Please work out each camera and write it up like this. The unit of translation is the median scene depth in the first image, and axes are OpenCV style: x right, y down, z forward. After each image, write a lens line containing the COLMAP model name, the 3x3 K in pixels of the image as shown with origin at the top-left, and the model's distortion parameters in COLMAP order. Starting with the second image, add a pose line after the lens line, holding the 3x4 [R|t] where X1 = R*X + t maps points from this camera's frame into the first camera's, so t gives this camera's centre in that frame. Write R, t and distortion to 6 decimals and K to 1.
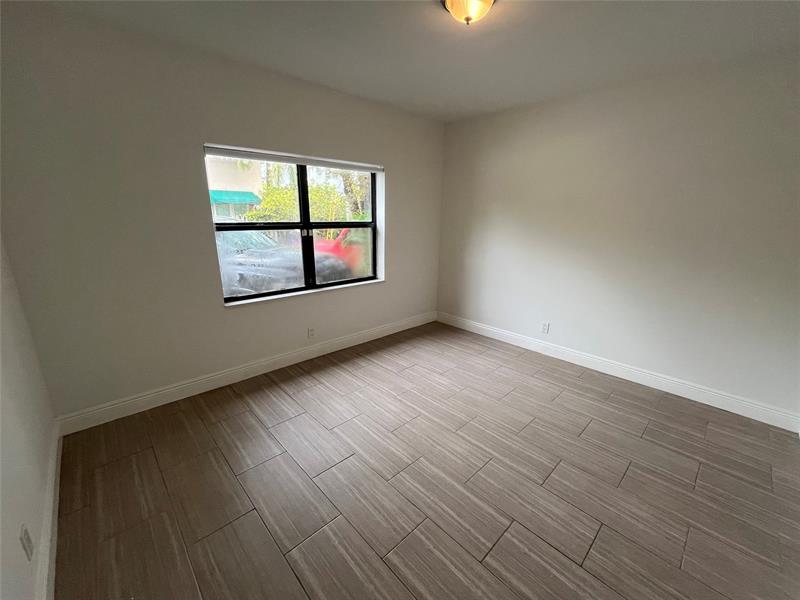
lens RADIAL K [[326.6, 0, 399.9], [0, 326.6, 301.0], [0, 0, 1]] dist [-0.005122, 0.000085]
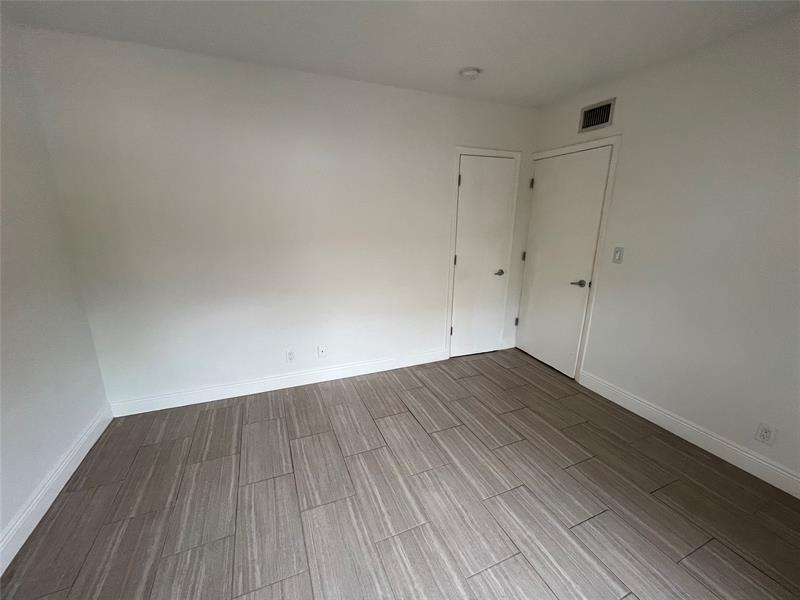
lens RADIAL K [[326.6, 0, 401.5], [0, 326.6, 299.5], [0, 0, 1]] dist [-0.005122, 0.000085]
pose [[-0.938712, -0.096523, 0.330914, 0.034520], [0.069846, 0.886819, 0.456807, -0.391868], [-0.337553, 0.451923, -0.825726, 1.485878]]
